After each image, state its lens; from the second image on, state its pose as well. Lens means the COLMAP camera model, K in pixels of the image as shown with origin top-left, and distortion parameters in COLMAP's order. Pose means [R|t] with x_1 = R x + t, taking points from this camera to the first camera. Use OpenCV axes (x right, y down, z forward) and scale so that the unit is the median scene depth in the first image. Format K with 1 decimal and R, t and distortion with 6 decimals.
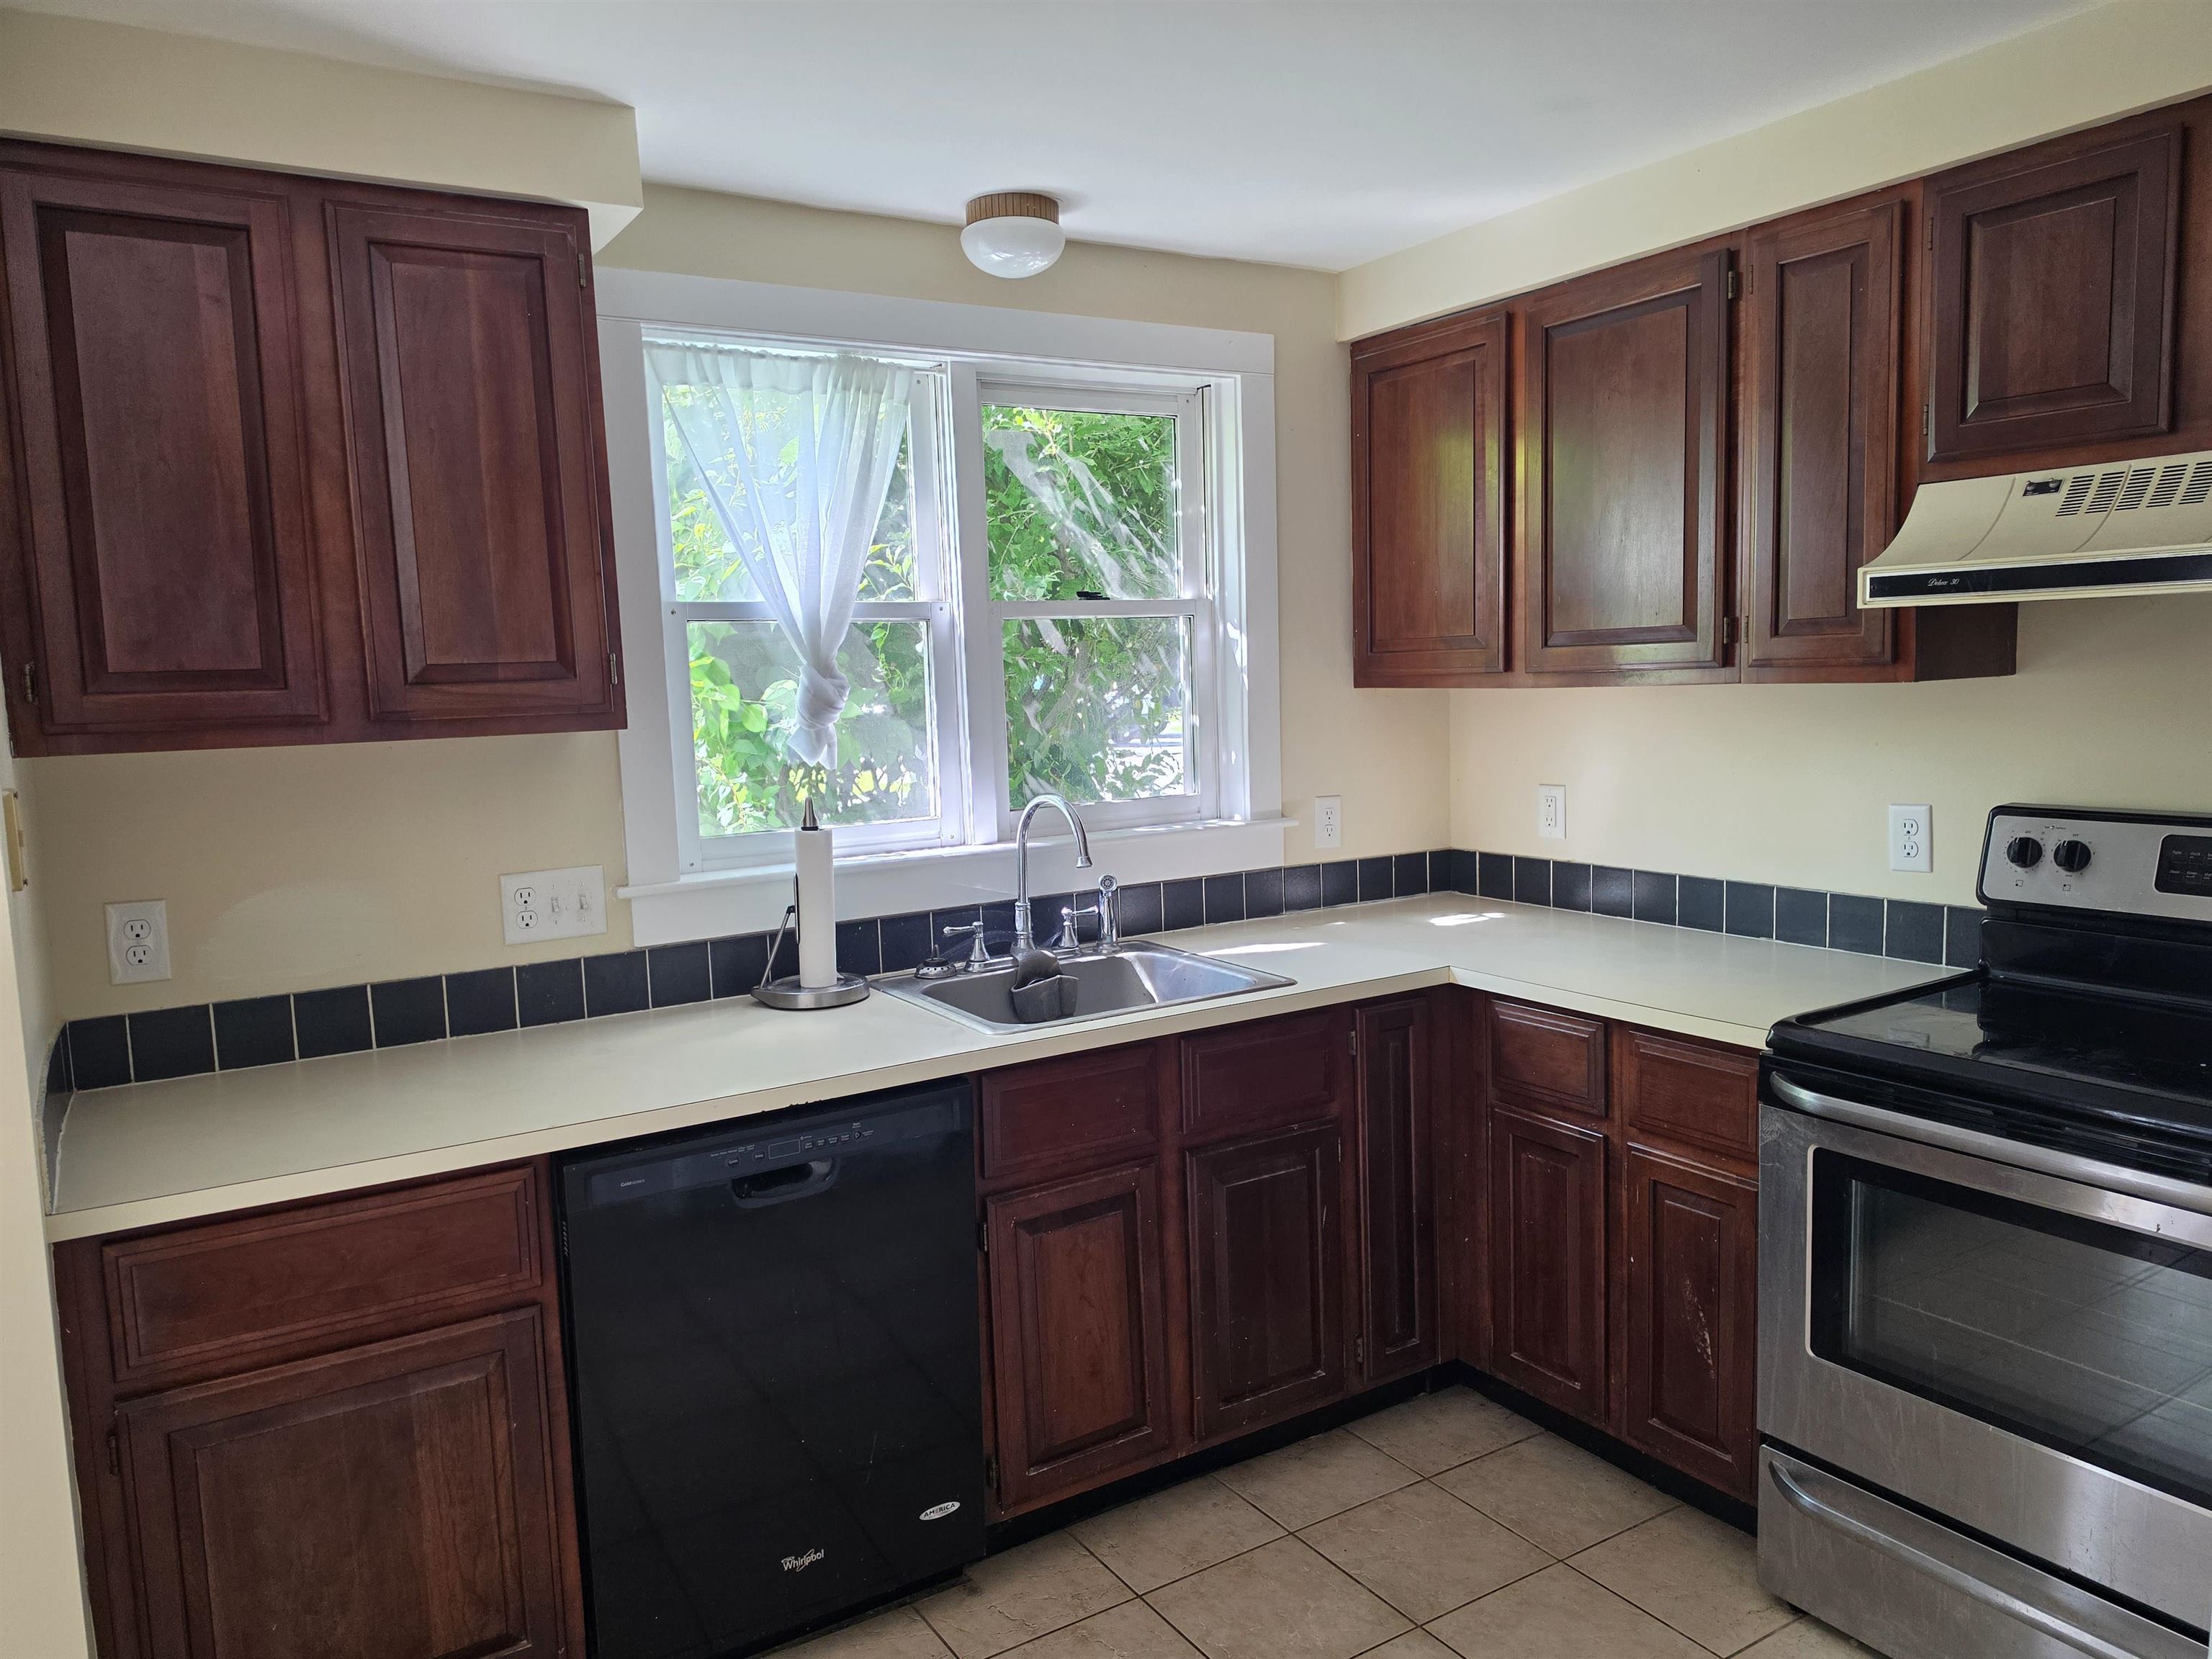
lens RADIAL K [[1515.1, 0, 1096.4], [0, 1515.1, 853.0], [0, 0, 1]] dist [0.097091, -0.128352]
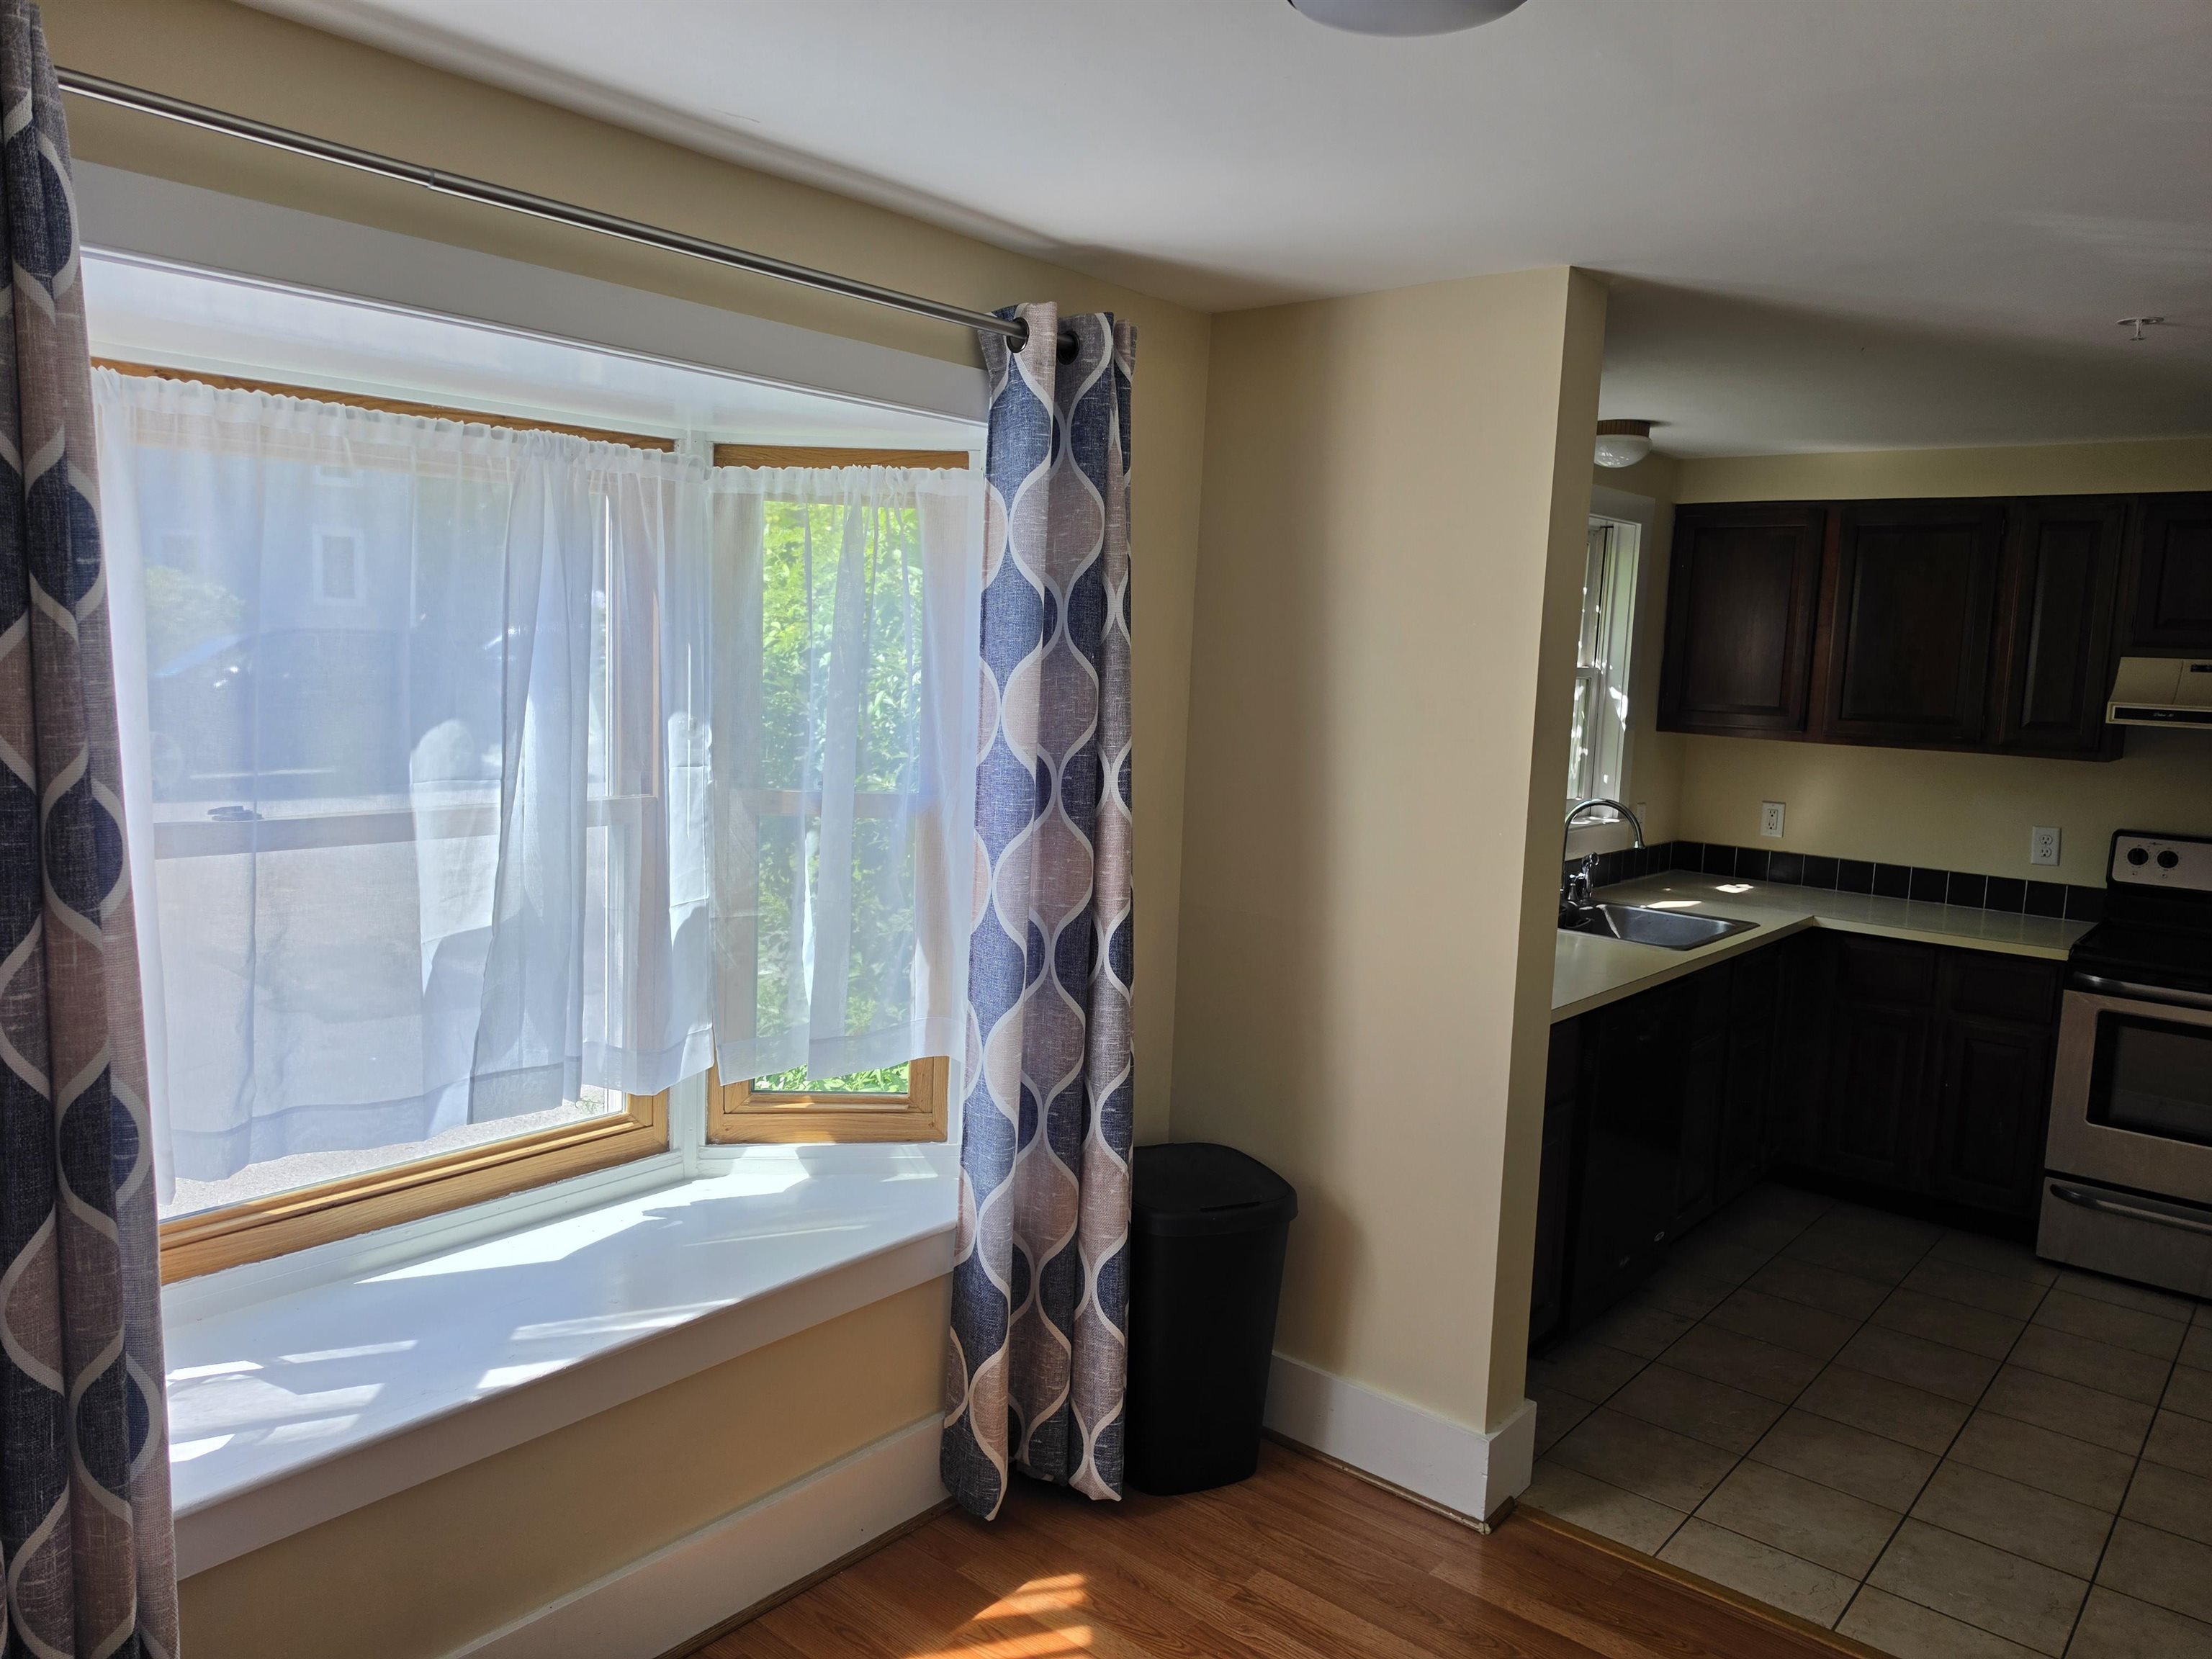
lens RADIAL K [[1531.2, 0, 1068.9], [0, 1531.2, 822.8], [0, 0, 1]] dist [0.096869, -0.132641]
pose [[0.950458, 0.036175, 0.308740, -1.081335], [-0.035169, 0.999342, -0.008825, 0.018966], [-0.308856, -0.002470, 0.951106, -0.339928]]
